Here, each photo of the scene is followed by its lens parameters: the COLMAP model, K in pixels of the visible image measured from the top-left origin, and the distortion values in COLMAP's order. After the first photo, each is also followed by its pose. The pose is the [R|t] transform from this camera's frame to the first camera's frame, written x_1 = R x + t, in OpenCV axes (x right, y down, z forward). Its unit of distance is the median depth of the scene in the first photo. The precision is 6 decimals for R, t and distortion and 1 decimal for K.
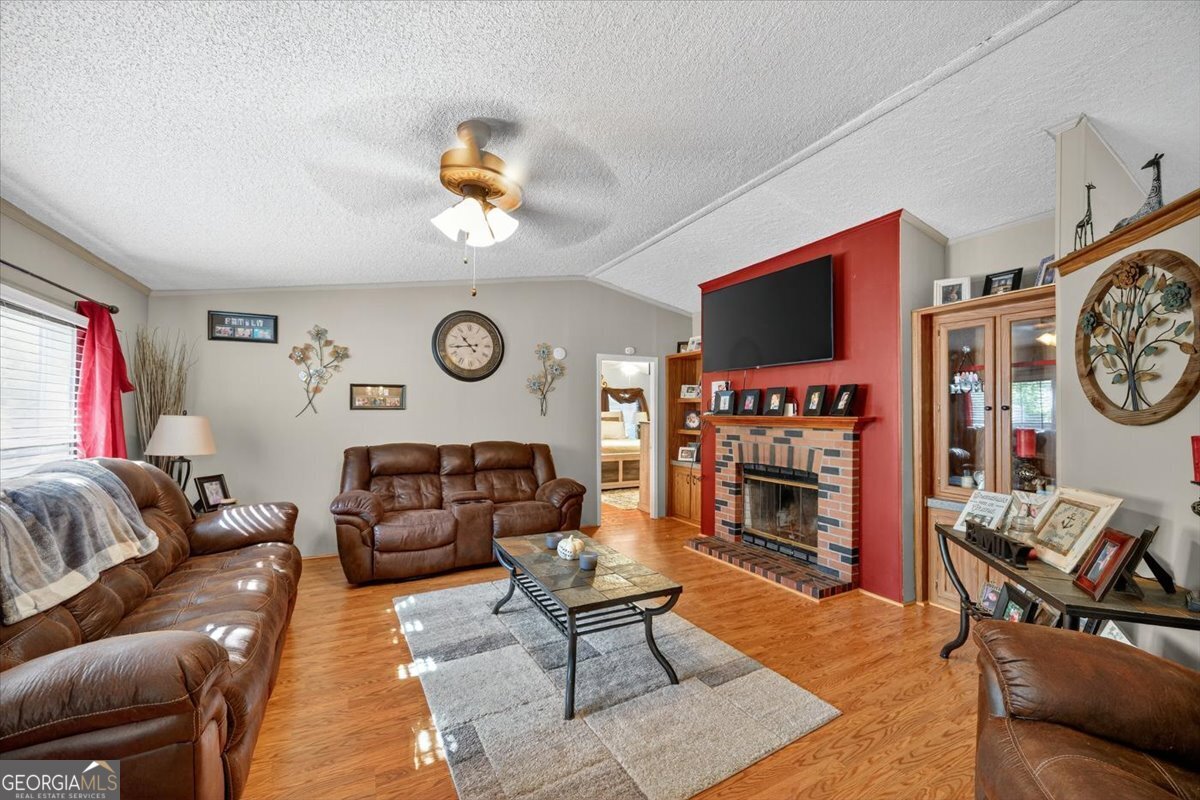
lens RADIAL K [[464.9, 0, 600.0], [0, 464.9, 400.0], [0, 0, 1]] dist [0.001468, 0.000124]
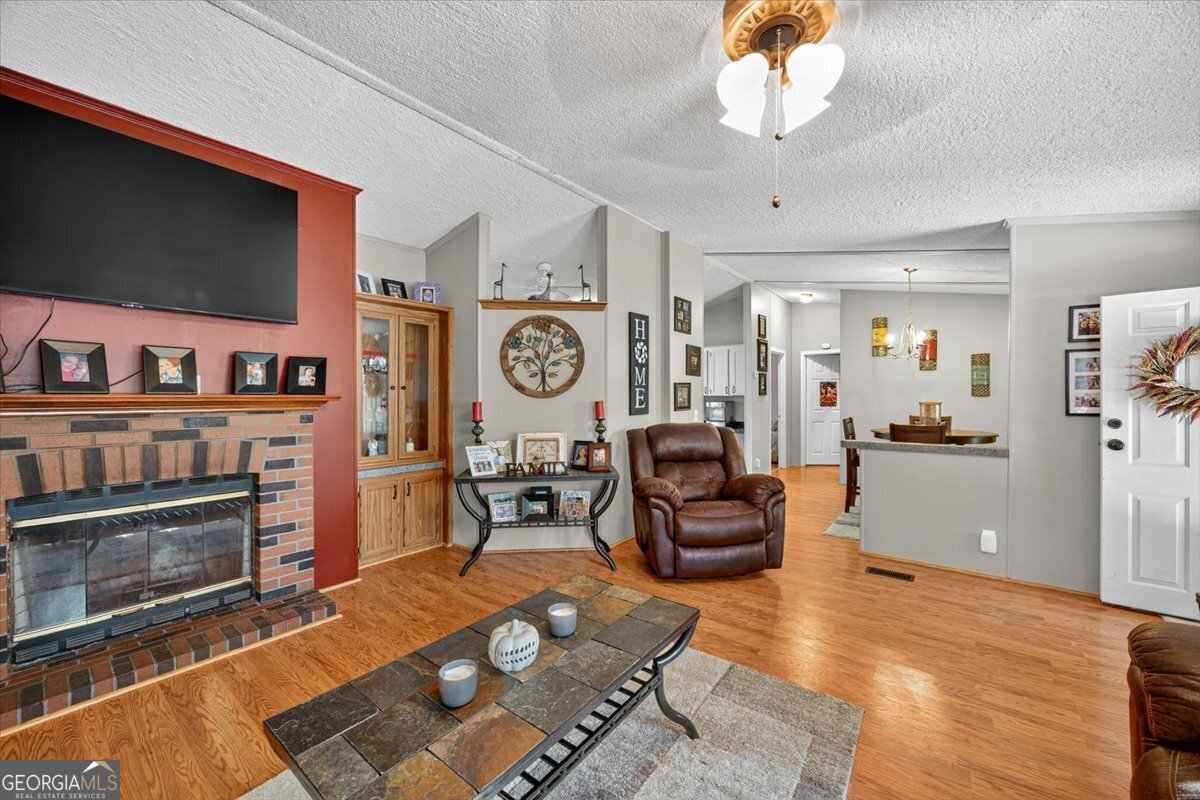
lens RADIAL K [[461.0, 0, 588.6], [0, 461.0, 398.0], [0, 0, 1]] dist [-0.000196, -0.000014]
pose [[-0.396420, -0.008678, 0.918028, -0.378341], [-0.028689, 0.999584, -0.002940, 0.025172], [-0.917621, -0.027503, -0.396504, 0.752890]]
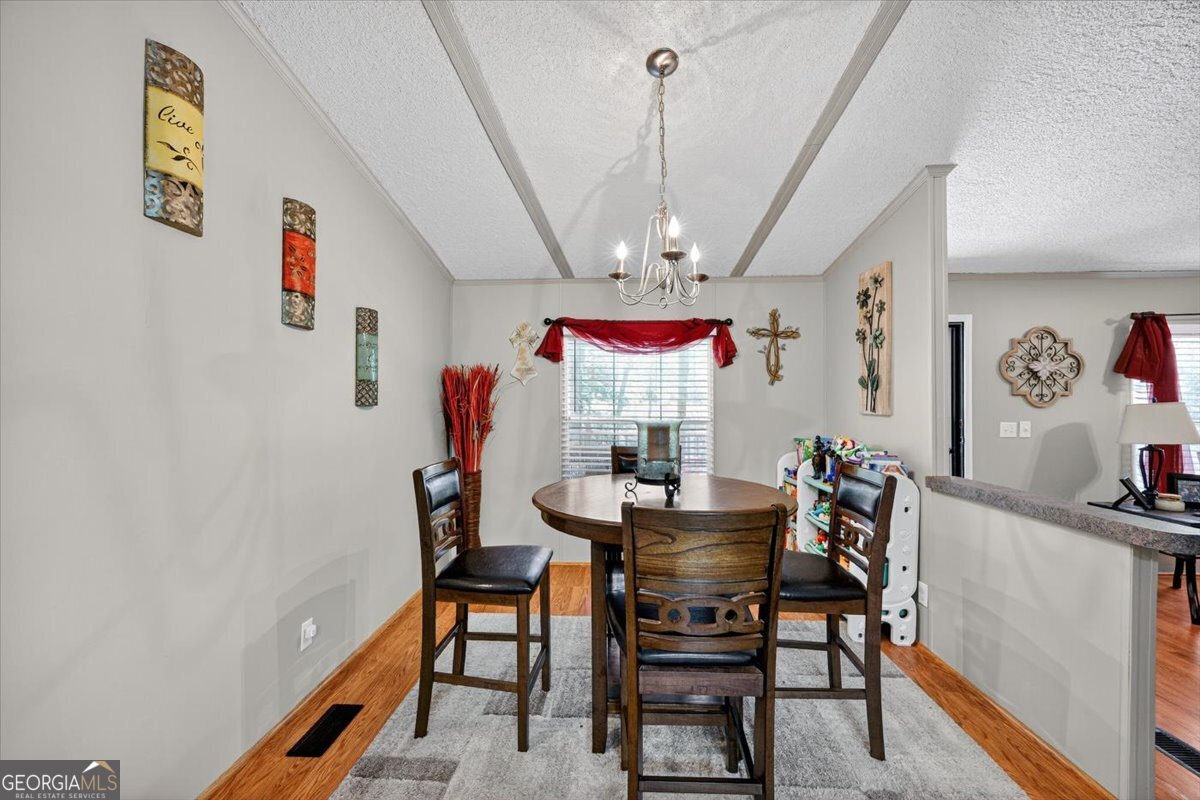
lens RADIAL K [[464.9, 0, 600.0], [0, 464.9, 400.0], [0, 0, 1]] dist [0.001468, 0.000124]
pose [[-0.505204, -0.011677, -0.862921, 0.767742], [0.026555, 0.999225, -0.029068, -0.000731], [0.862591, -0.037600, -0.504502, -0.288681]]
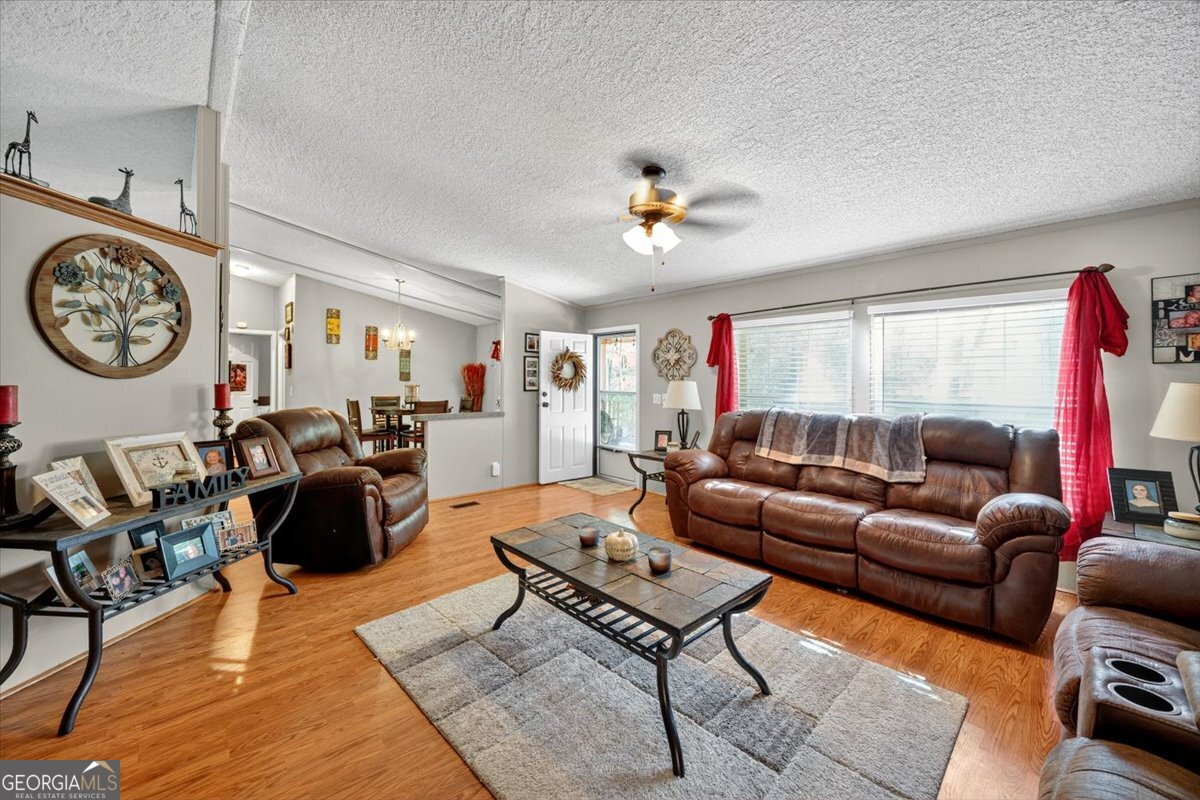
lens RADIAL K [[468.2, 0, 606.7], [0, 468.2, 379.2], [0, 0, 1]] dist [0.001681, 0.000238]
pose [[-0.966193, -0.012230, -0.257531, 0.110780], [-0.002374, 0.999254, -0.038545, 0.046535], [0.257810, -0.036631, -0.965501, 1.165811]]
